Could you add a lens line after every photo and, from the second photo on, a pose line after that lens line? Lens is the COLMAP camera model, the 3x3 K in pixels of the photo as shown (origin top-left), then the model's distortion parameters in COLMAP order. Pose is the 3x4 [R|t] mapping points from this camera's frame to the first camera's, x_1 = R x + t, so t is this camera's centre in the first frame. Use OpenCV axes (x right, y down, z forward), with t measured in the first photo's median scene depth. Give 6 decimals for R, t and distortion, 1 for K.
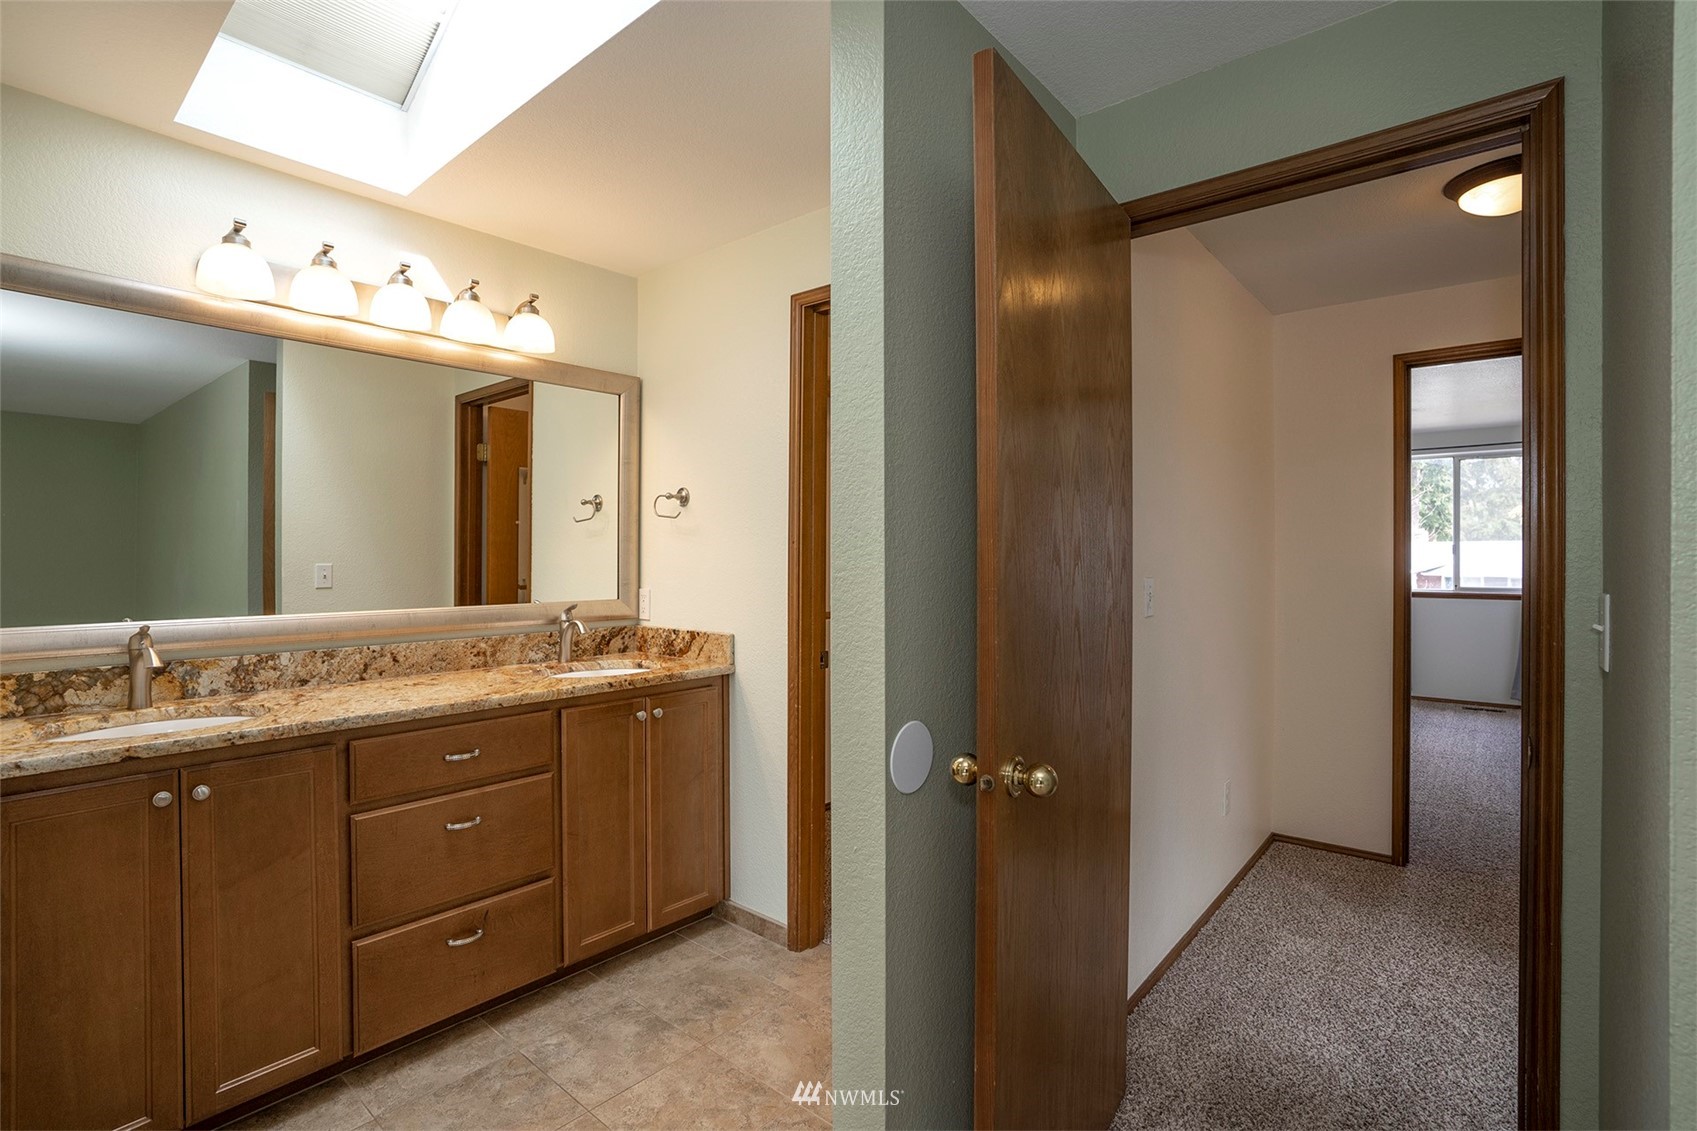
lens RADIAL K [[795.2, 0, 845.5], [0, 795.2, 558.4], [0, 0, 1]] dist [-0.044441, 0.011867]
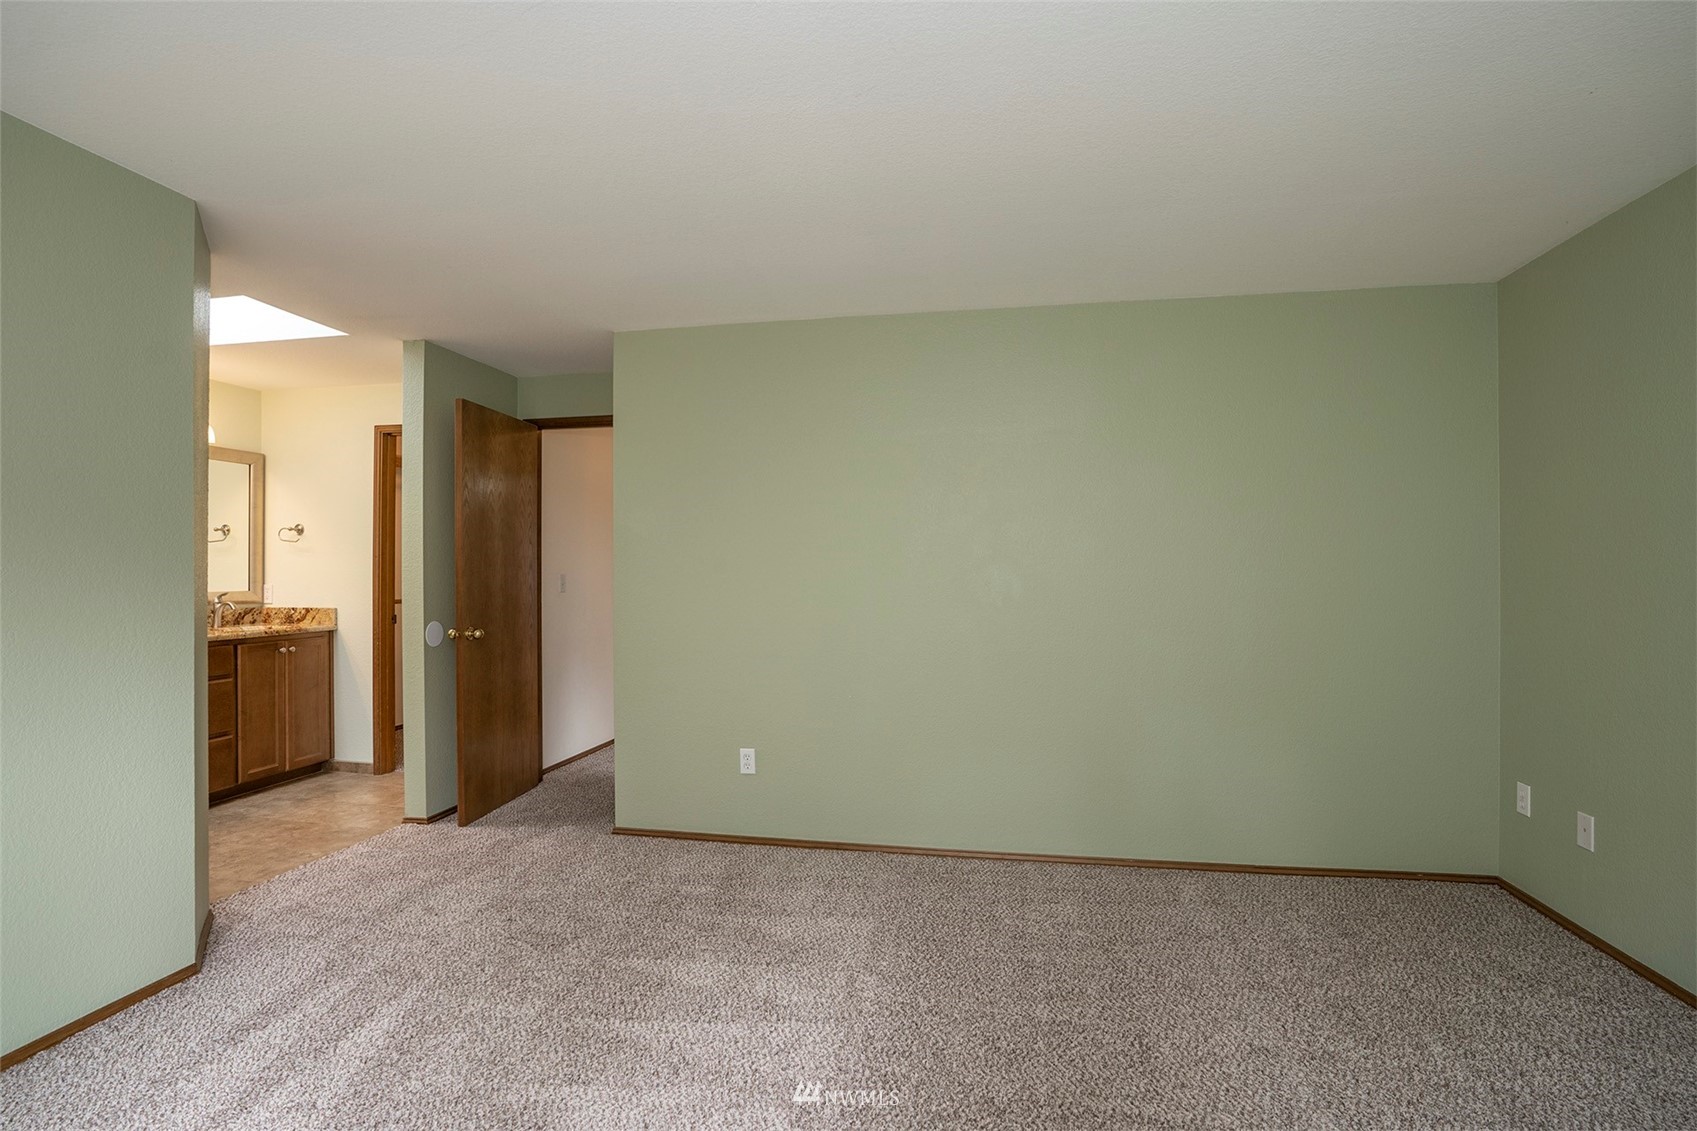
lens RADIAL K [[795.2, 0, 863.0], [0, 795.2, 565.9], [0, 0, 1]] dist [-0.044441, 0.011867]
pose [[0.863358, -0.001754, 0.504589, -0.004808], [0.004989, 0.999975, -0.005060, 0.016436], [-0.504567, 0.006886, 0.863345, -1.131140]]
